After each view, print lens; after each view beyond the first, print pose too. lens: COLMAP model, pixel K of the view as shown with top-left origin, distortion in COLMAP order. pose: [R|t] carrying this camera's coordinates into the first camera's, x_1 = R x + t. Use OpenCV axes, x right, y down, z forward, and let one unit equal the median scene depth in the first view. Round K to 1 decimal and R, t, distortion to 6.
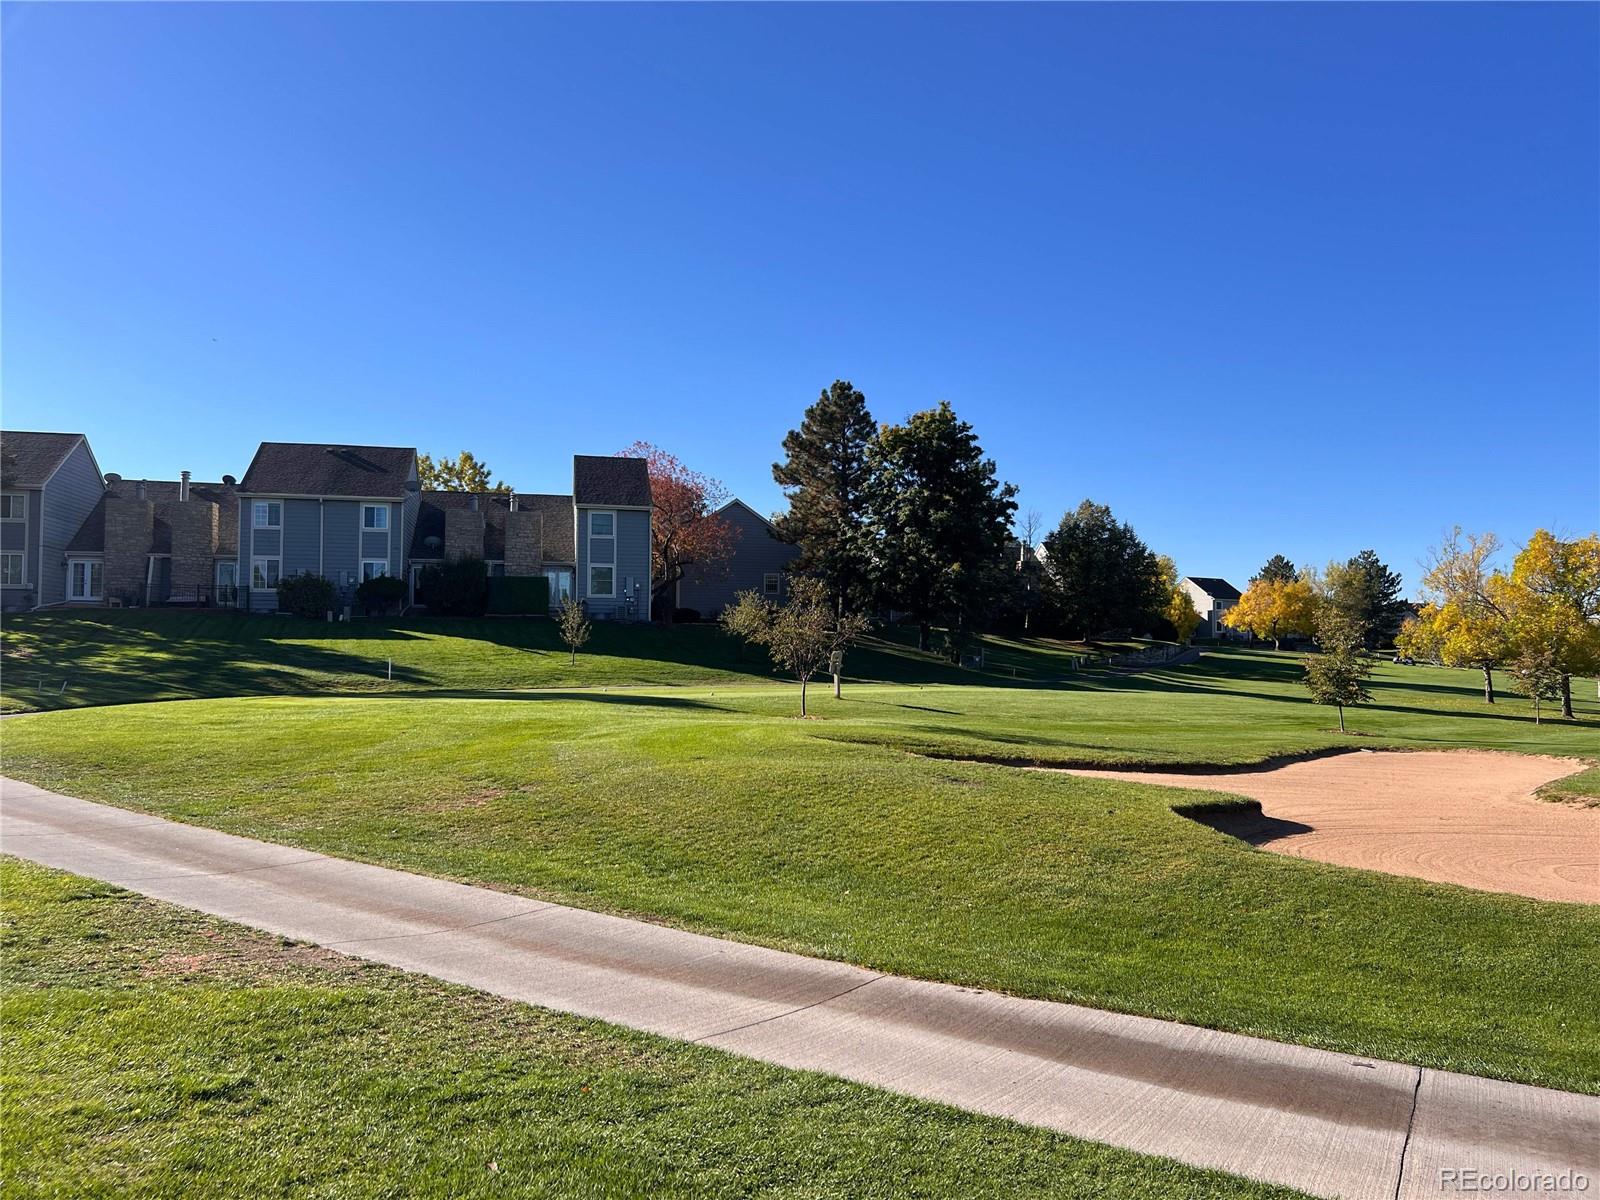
lens RADIAL K [[1205.8, 0, 799.0], [0, 1205.8, 603.0], [0, 0, 1]] dist [0.047220, -0.050535]
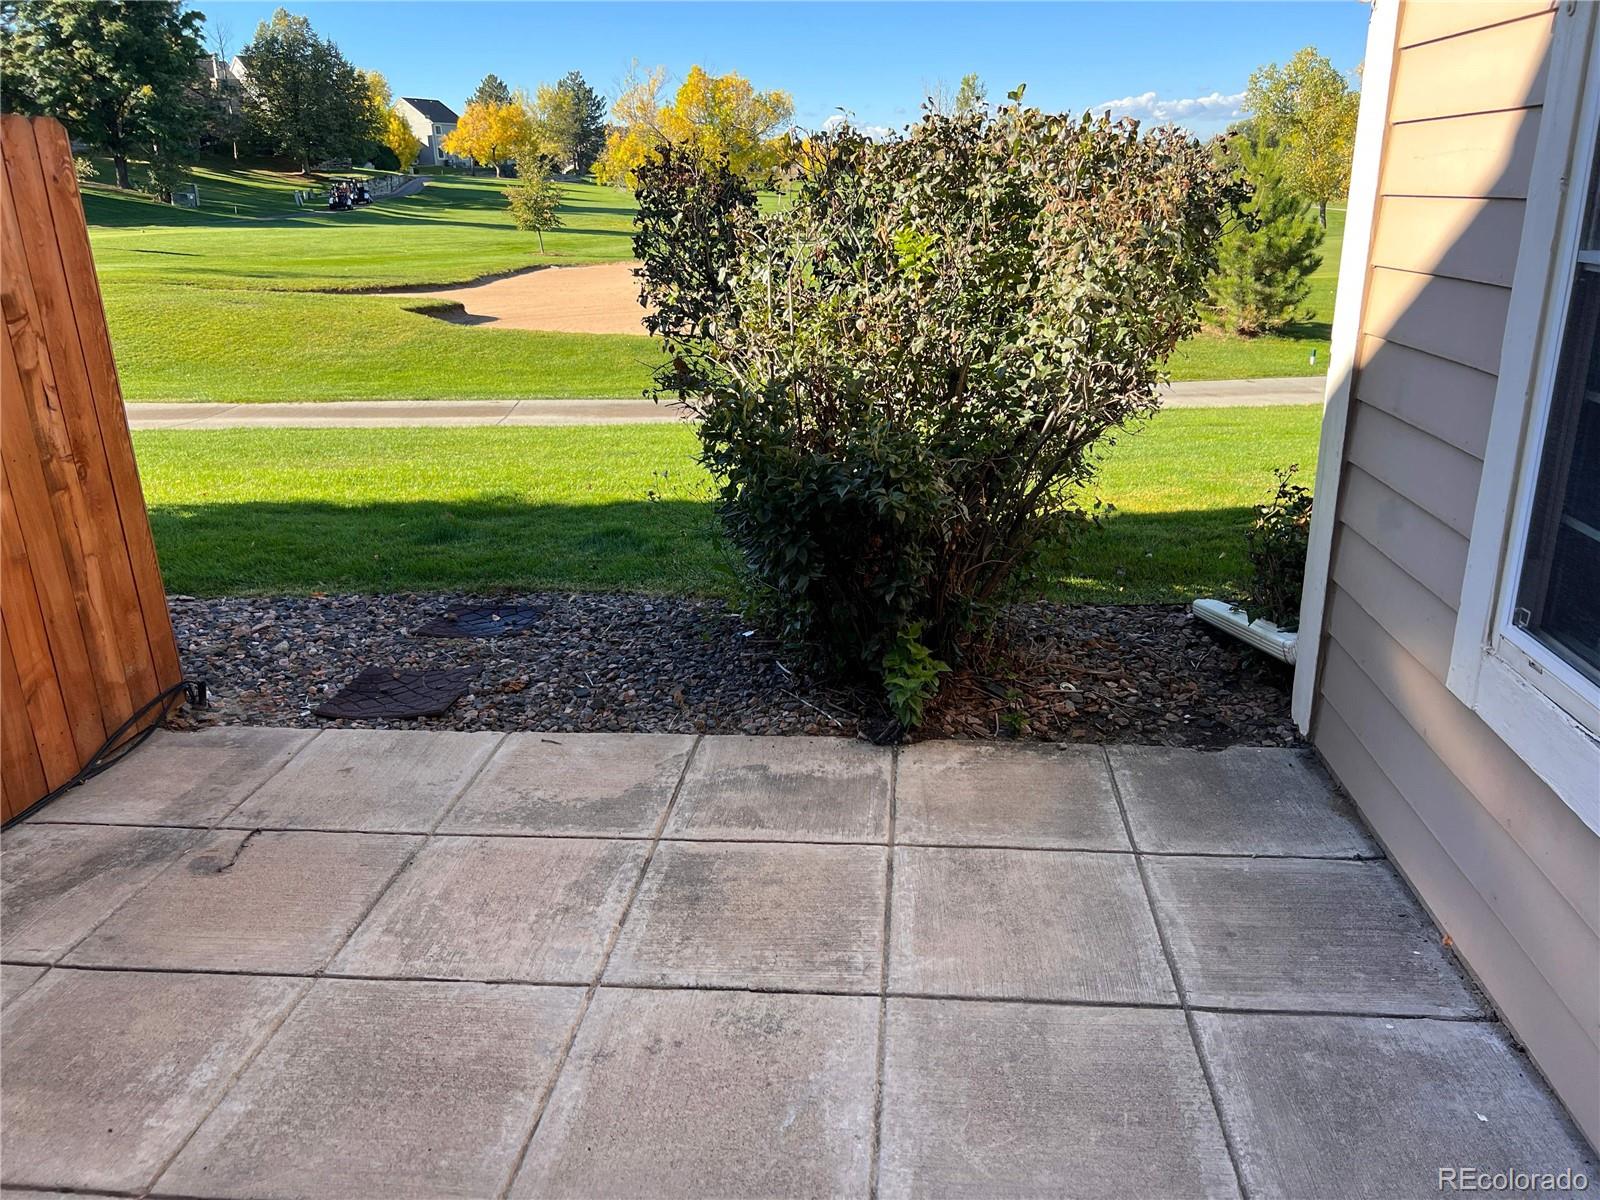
lens RADIAL K [[1205.8, 0, 799.0], [0, 1205.8, 603.0], [0, 0, 1]] dist [0.047220, -0.050535]
pose [[0.824586, -0.207545, 0.526292, -0.028391], [-0.000018, 0.930267, 0.366882, -0.007741], [-0.565737, -0.302536, 0.767081, -0.101130]]
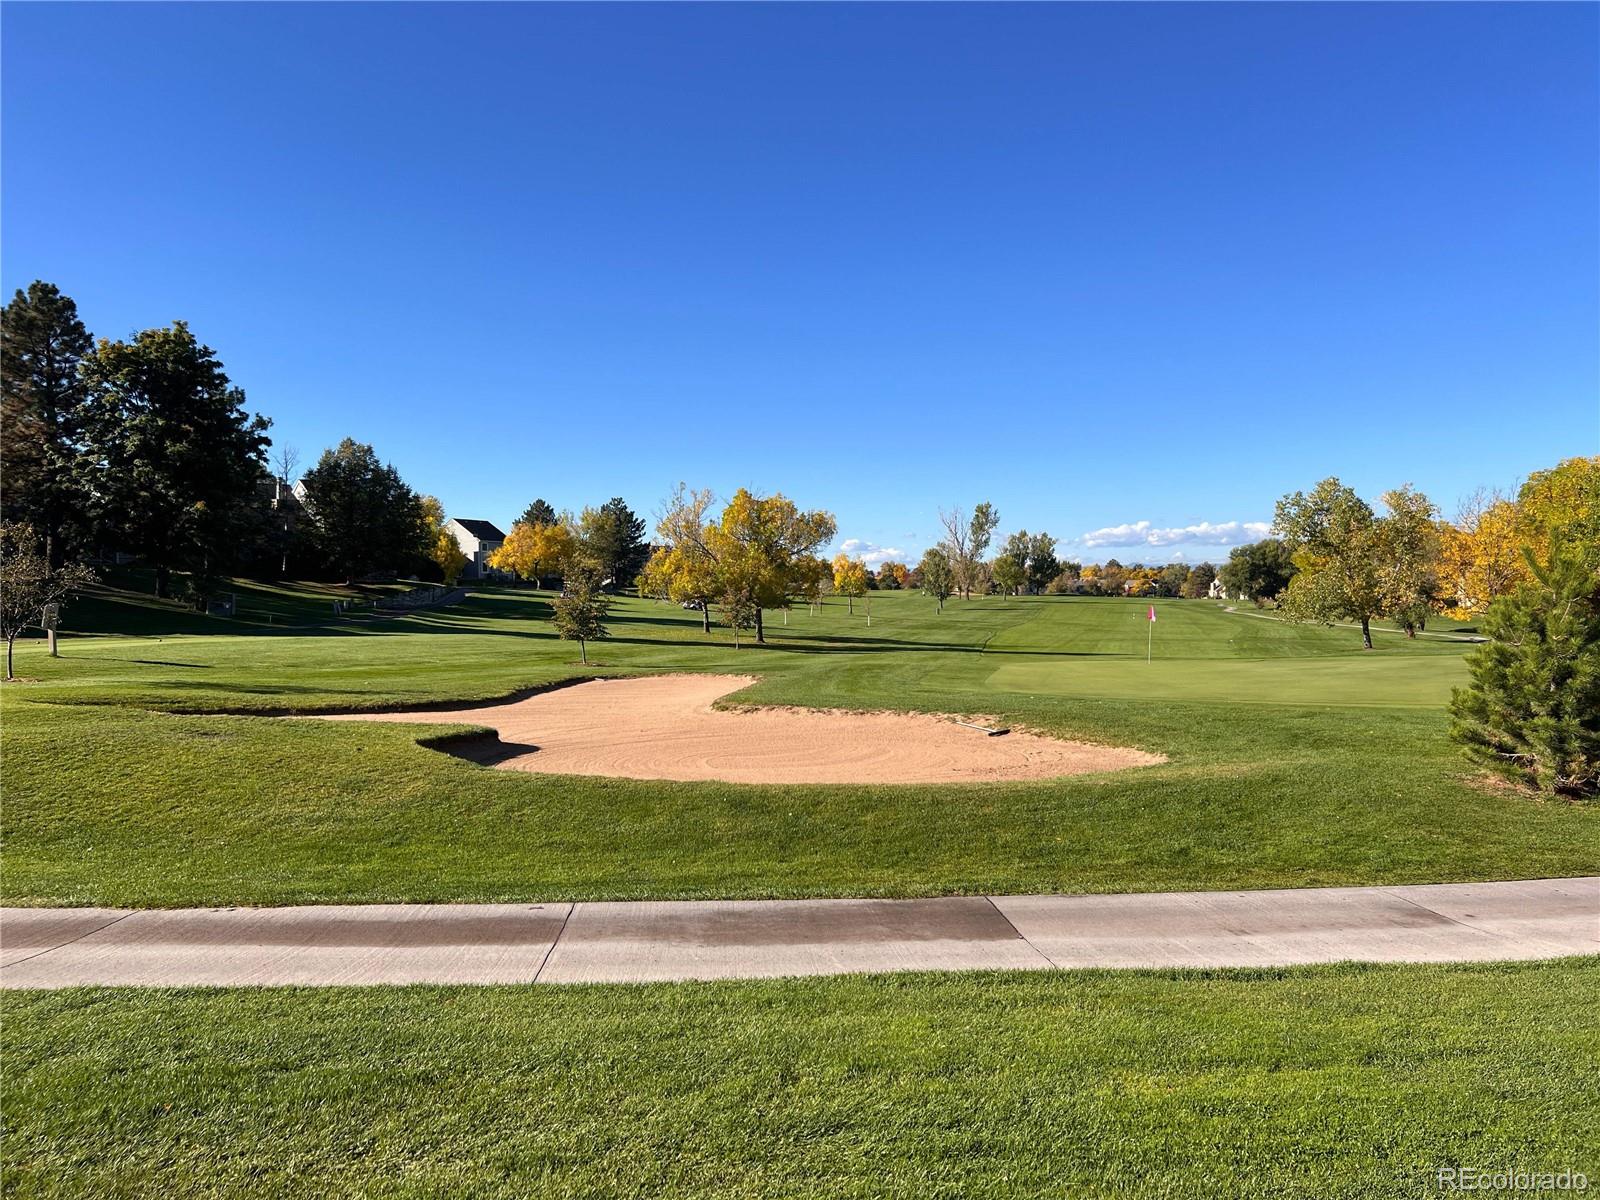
lens RADIAL K [[1208.2, 0, 806.6], [0, 1208.2, 604.4], [0, 0, 1]] dist [0.055549, -0.057723]
pose [[0.830453, -0.020595, 0.556708, -0.004332], [-0.007744, 0.998793, 0.048502, -0.003463], [-0.557035, -0.044590, 0.829291, -0.028818]]
